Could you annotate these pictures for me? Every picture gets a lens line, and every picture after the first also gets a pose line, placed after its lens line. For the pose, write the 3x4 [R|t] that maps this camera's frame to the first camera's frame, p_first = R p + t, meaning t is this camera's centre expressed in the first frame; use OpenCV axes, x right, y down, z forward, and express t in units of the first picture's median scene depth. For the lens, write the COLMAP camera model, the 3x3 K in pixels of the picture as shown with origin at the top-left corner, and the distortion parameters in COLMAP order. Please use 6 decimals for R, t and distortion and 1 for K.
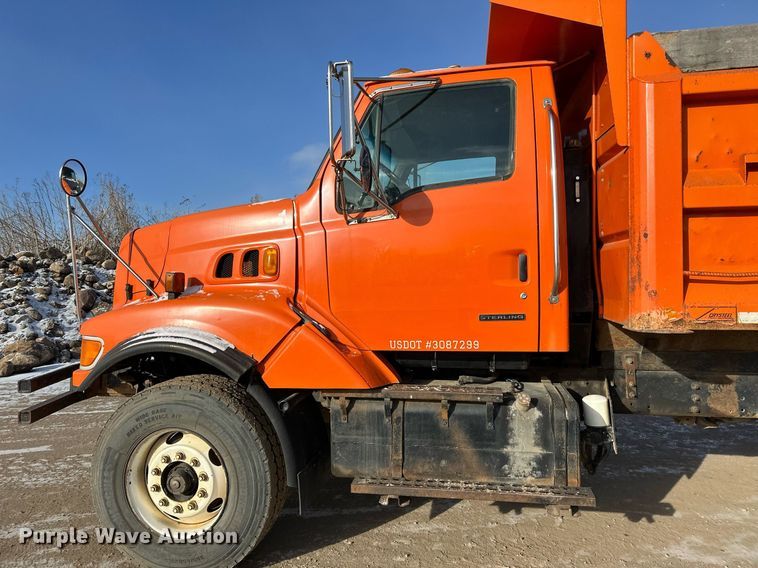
lens RADIAL K [[494.5, 0, 388.7], [0, 494.5, 280.0], [0, 0, 1]] dist [0.086937, -0.096519]
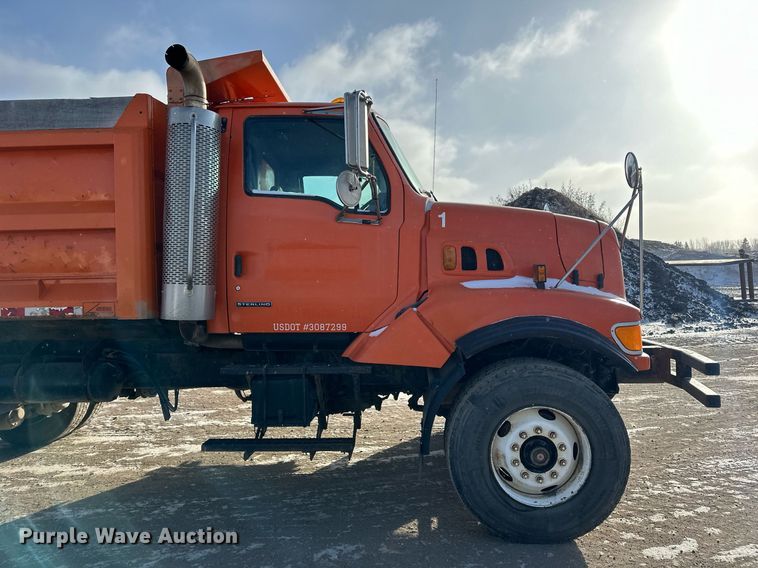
lens RADIAL K [[494.5, 0, 388.7], [0, 494.5, 280.0], [0, 0, 1]] dist [0.086937, -0.096519]
pose [[-0.993341, 0.032582, -0.110509, 0.103256], [0.030512, 0.999327, 0.020375, -0.015174], [0.111098, 0.016868, -0.993666, 2.101072]]
